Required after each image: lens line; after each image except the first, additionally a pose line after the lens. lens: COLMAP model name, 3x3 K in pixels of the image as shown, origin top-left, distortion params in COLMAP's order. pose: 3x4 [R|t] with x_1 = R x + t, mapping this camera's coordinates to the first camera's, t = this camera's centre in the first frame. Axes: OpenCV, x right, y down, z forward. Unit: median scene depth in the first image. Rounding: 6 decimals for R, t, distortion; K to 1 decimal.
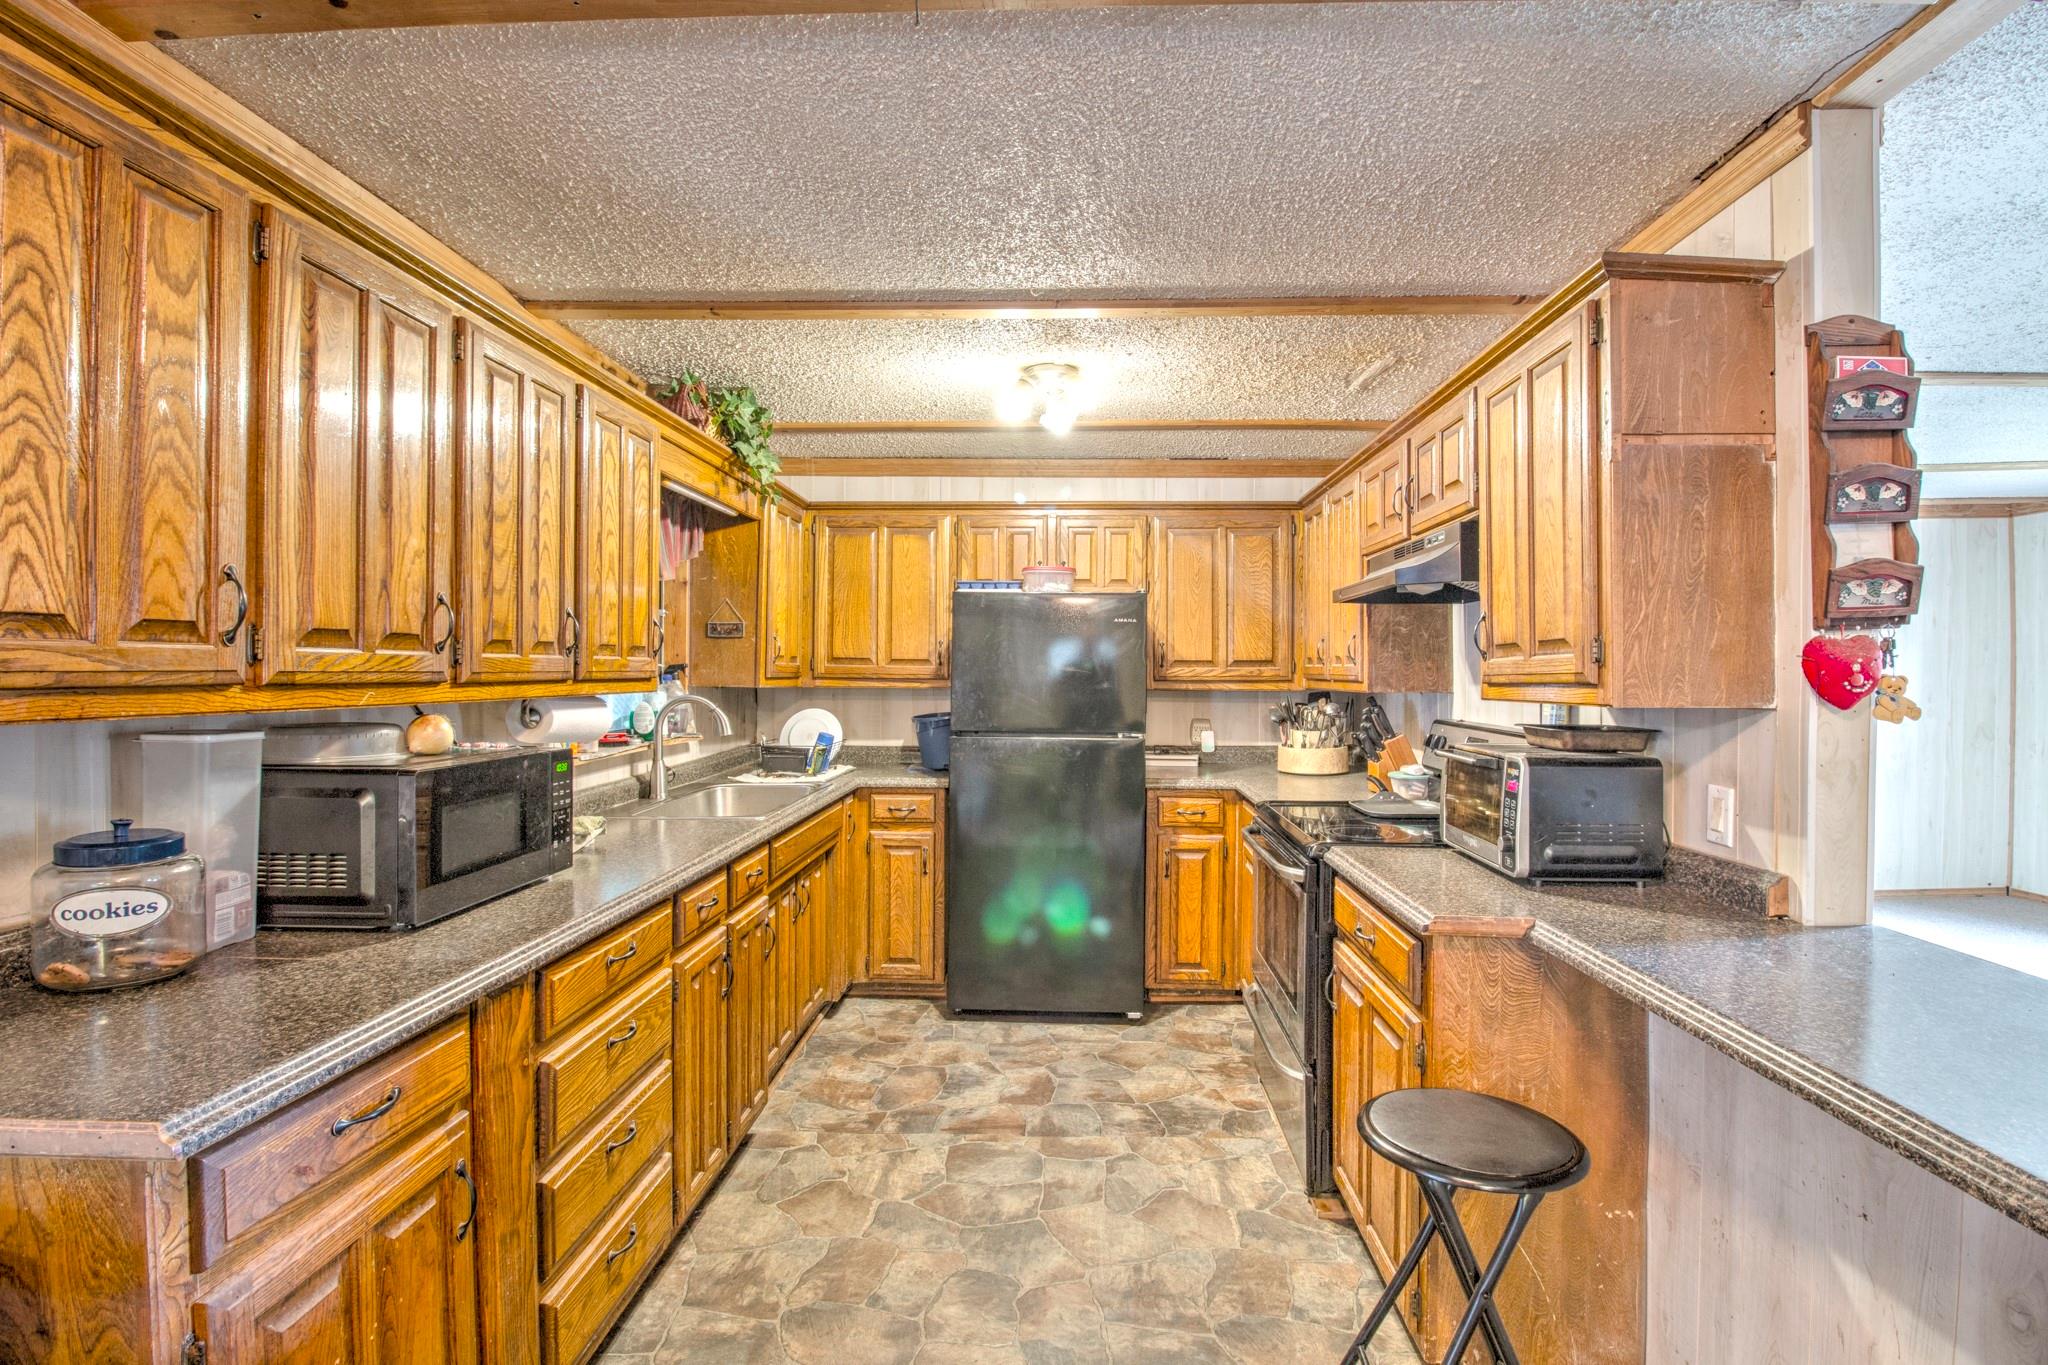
lens RADIAL K [[965.3, 0, 954.8], [0, 965.3, 669.5], [0, 0, 1]] dist [-0.003695, -0.008618]
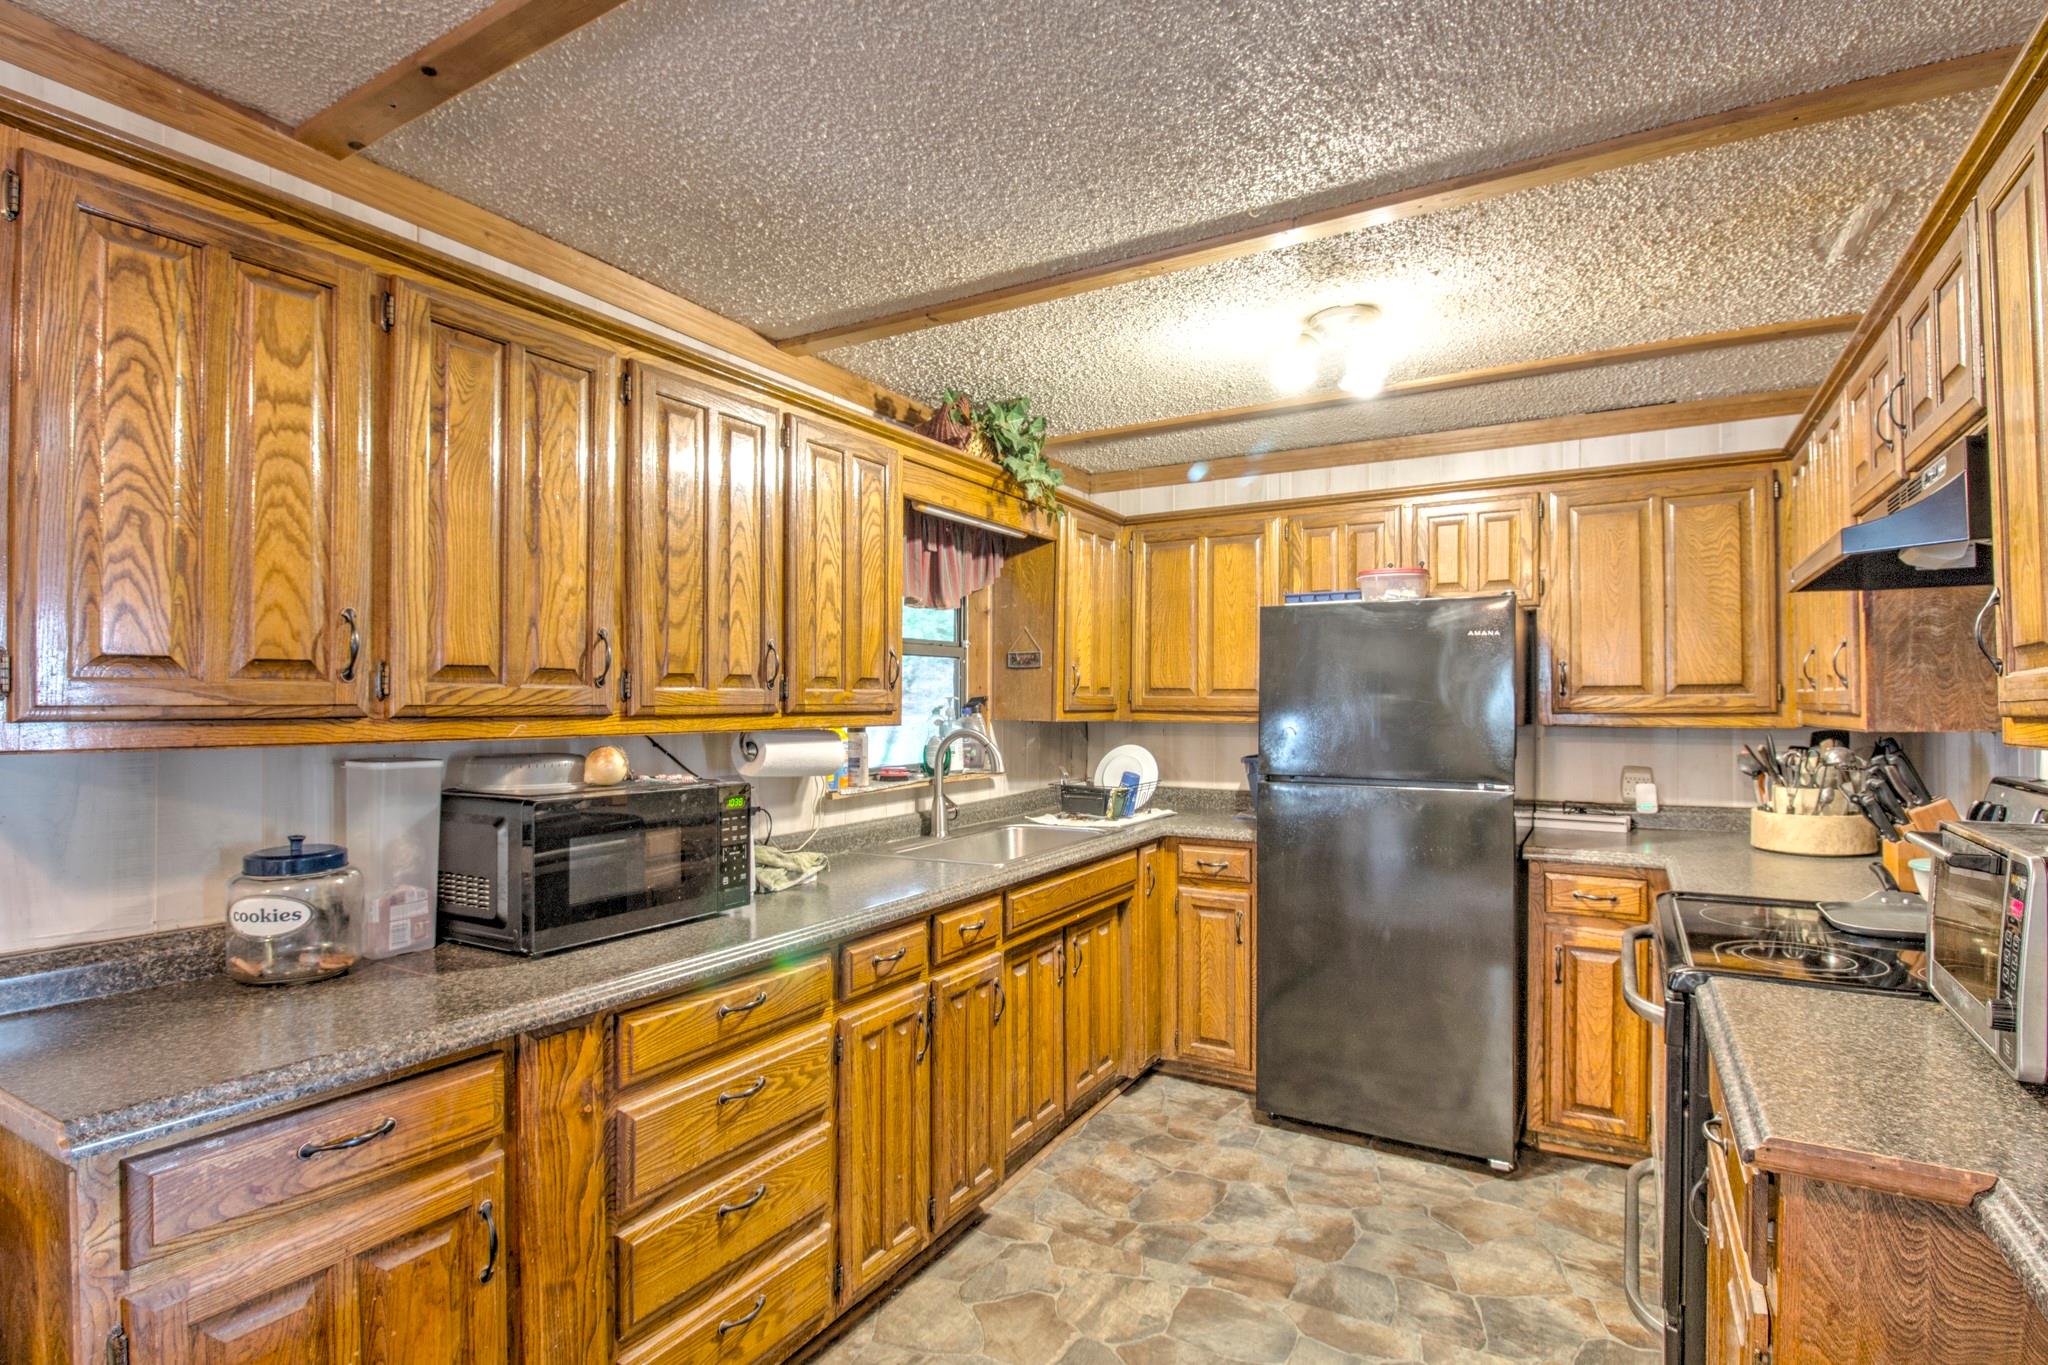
lens RADIAL K [[965.3, 0, 1038.1], [0, 965.3, 694.6], [0, 0, 1]] dist [-0.003695, -0.008618]
pose [[0.892566, -0.009846, -0.450809, 0.297311], [0.005572, 0.999926, -0.010805, 0.004339], [0.450882, 0.007132, 0.892555, 0.254784]]
